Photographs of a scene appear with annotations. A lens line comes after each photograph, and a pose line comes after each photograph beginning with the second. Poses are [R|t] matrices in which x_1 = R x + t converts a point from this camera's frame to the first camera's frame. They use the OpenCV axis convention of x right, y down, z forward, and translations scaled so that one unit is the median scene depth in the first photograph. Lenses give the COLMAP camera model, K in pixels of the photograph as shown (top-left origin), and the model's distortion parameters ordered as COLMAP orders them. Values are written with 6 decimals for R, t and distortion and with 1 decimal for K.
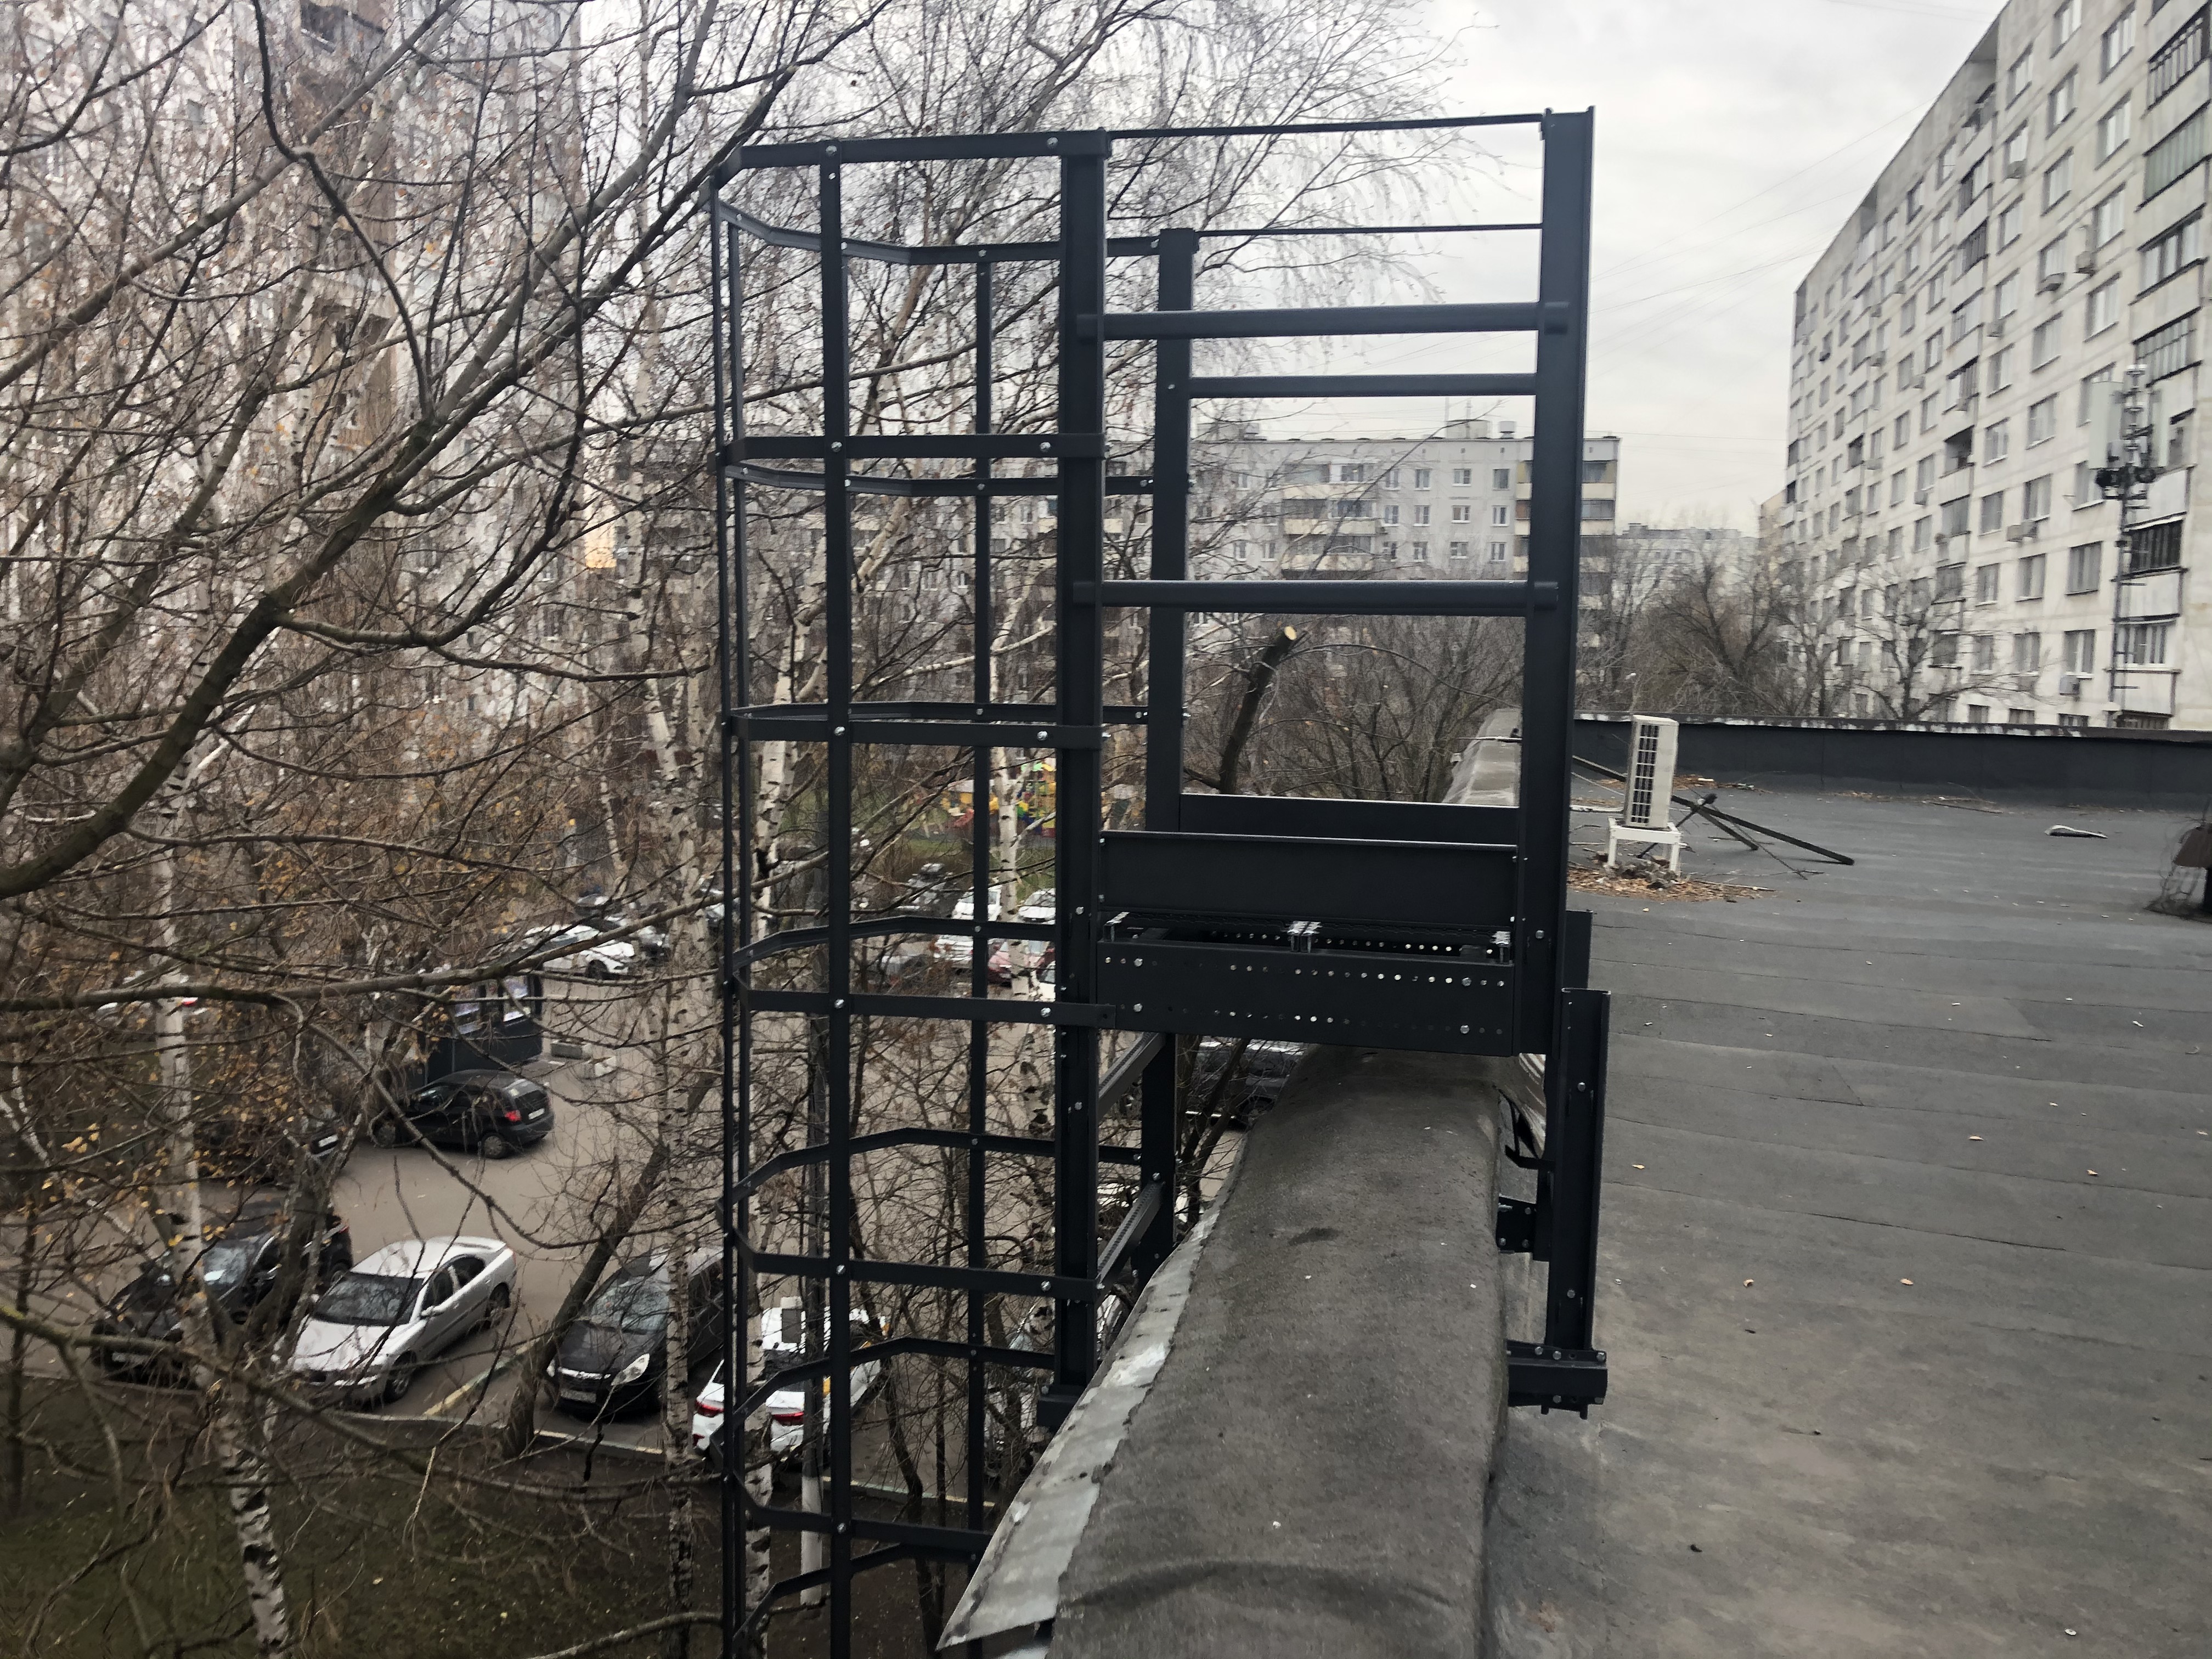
lens RADIAL K [[1853.0, 0, 1122.3], [0, 1853.0, 878.4], [0, 0, 1]] dist [0.020354, 0.032316]
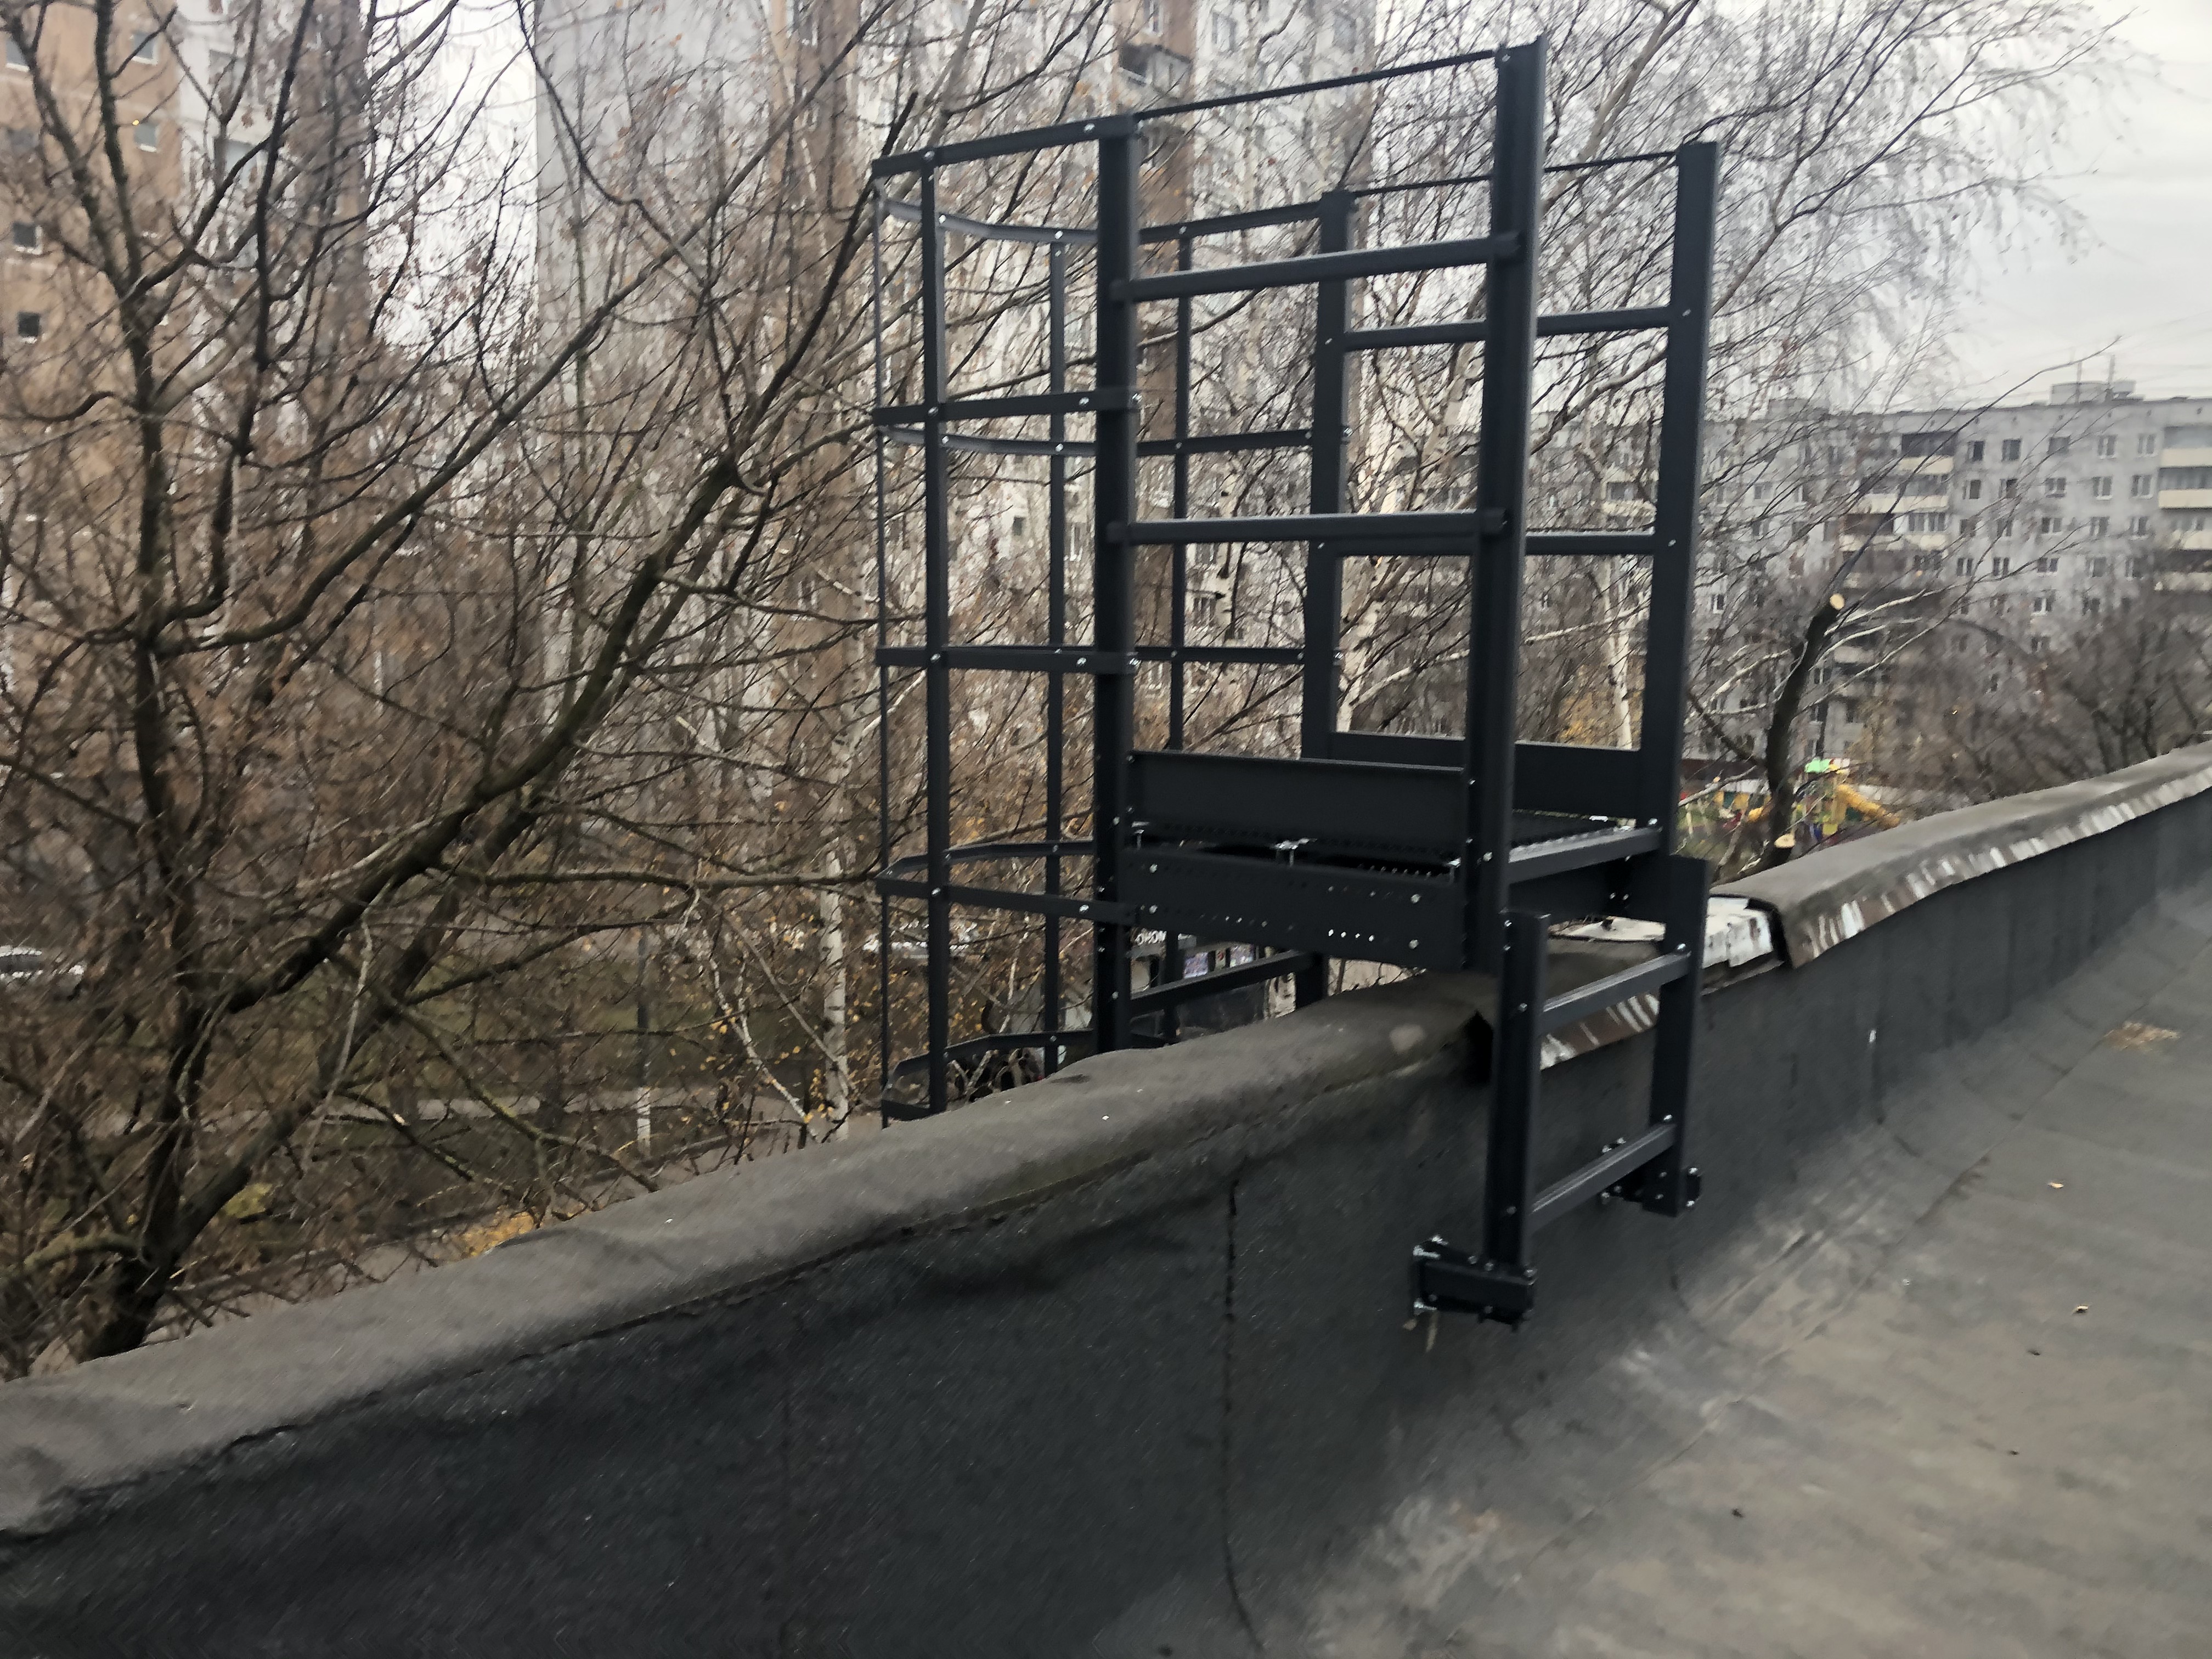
lens RADIAL K [[1853.0, 0, 1110.6], [0, 1853.0, 908.7], [0, 0, 1]] dist [0.020354, 0.032316]
pose [[0.910283, 0.062347, -0.409265, 0.117592], [-0.054949, 0.998044, 0.029824, 0.010275], [0.410323, -0.004659, 0.911928, -0.005797]]
